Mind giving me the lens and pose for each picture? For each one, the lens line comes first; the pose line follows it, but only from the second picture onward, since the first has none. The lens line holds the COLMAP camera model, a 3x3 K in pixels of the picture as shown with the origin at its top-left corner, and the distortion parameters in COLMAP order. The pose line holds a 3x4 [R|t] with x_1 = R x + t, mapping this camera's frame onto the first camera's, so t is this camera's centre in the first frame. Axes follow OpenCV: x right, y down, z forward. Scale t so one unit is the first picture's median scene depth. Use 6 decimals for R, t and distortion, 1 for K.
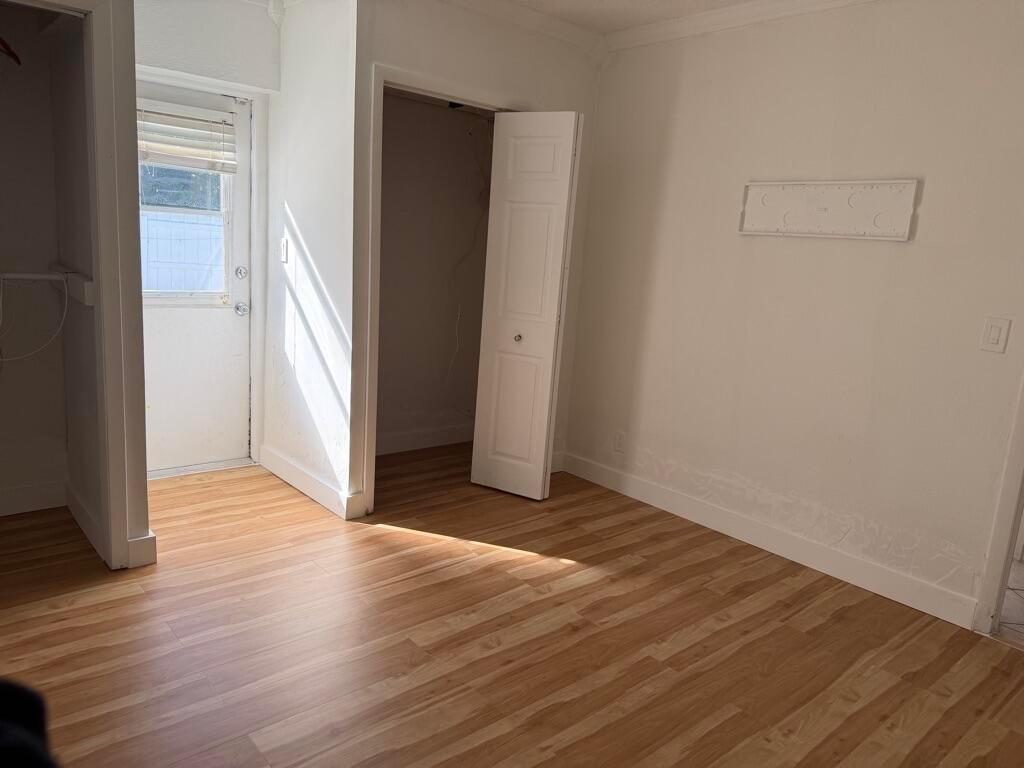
lens RADIAL K [[721.5, 0, 504.2], [0, 721.5, 379.6], [0, 0, 1]] dist [0.057068, -0.061084]
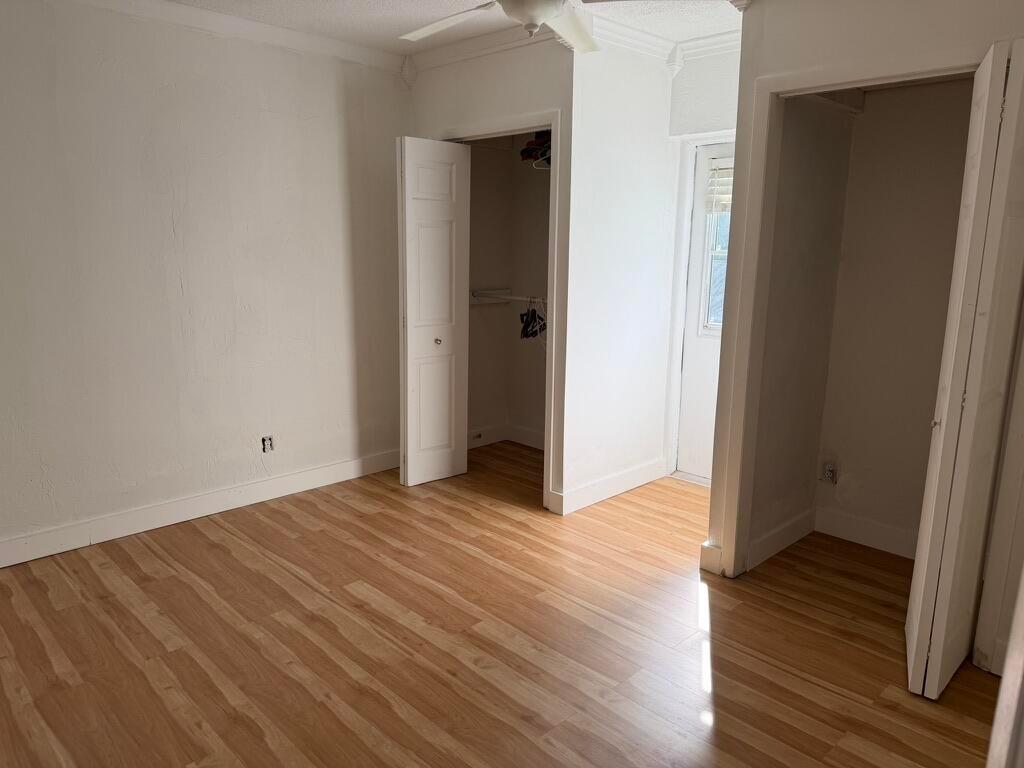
lens RADIAL K [[721.5, 0, 503.3], [0, 721.5, 385.8], [0, 0, 1]] dist [0.057068, -0.061084]
pose [[0.065775, 0.135715, -0.988562, 0.906032], [-0.202378, 0.971932, 0.119967, -0.132384], [0.977096, 0.192172, 0.091395, 0.843502]]
